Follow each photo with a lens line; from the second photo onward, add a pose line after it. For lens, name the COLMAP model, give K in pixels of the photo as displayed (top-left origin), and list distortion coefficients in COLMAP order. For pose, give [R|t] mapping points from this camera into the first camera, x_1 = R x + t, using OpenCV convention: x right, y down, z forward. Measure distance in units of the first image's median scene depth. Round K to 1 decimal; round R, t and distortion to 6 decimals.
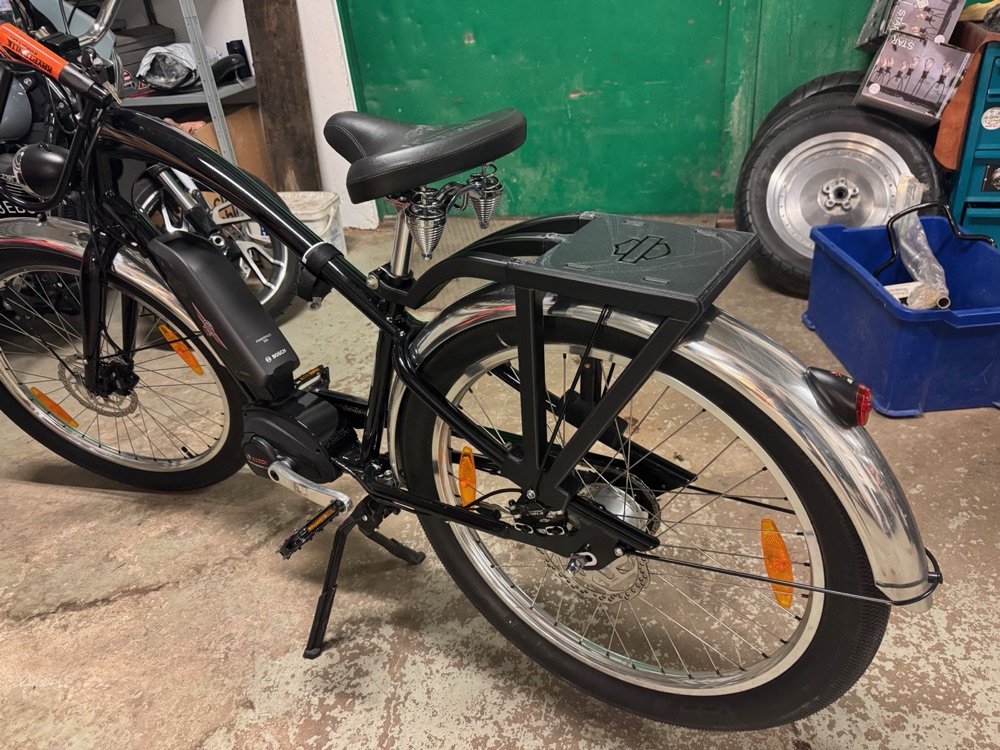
lens RADIAL K [[704.9, 0, 500.8], [0, 704.9, 379.9], [0, 0, 1]] dist [0.001434, -0.019027]
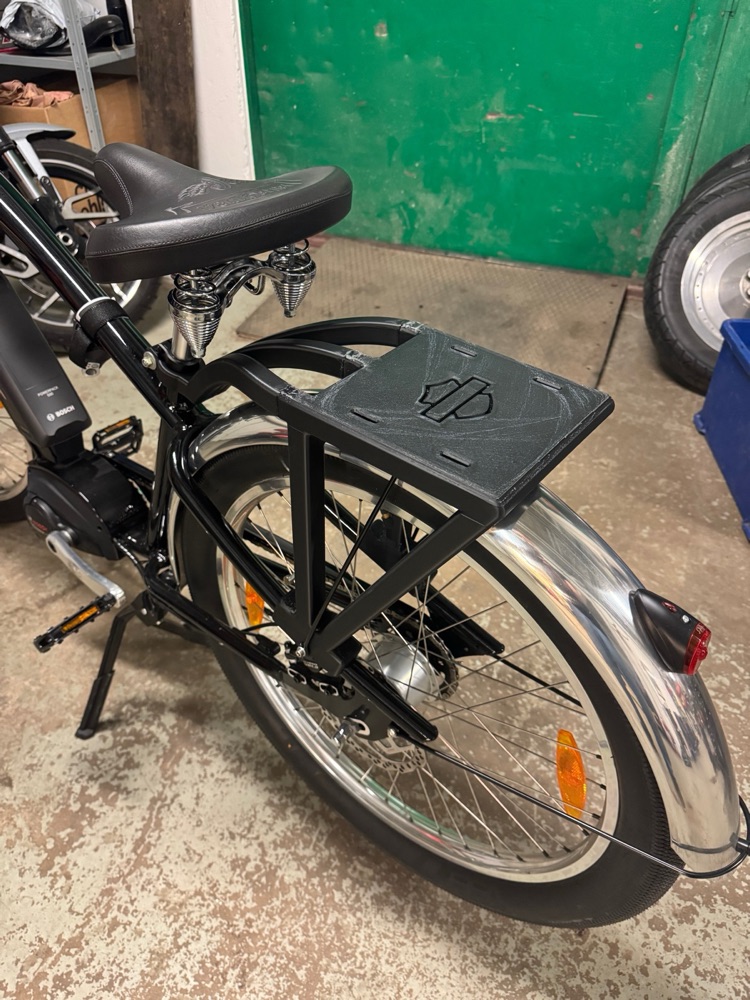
lens RADIAL K [[704.9, 0, 381.0], [0, 704.9, 500.6], [0, 0, 1]] dist [0.001434, -0.019027]
pose [[0.990247, 0.139249, -0.004581, 0.079259], [-0.136999, 0.979178, 0.149807, -0.103477], [0.025346, -0.147719, 0.988705, 0.131228]]
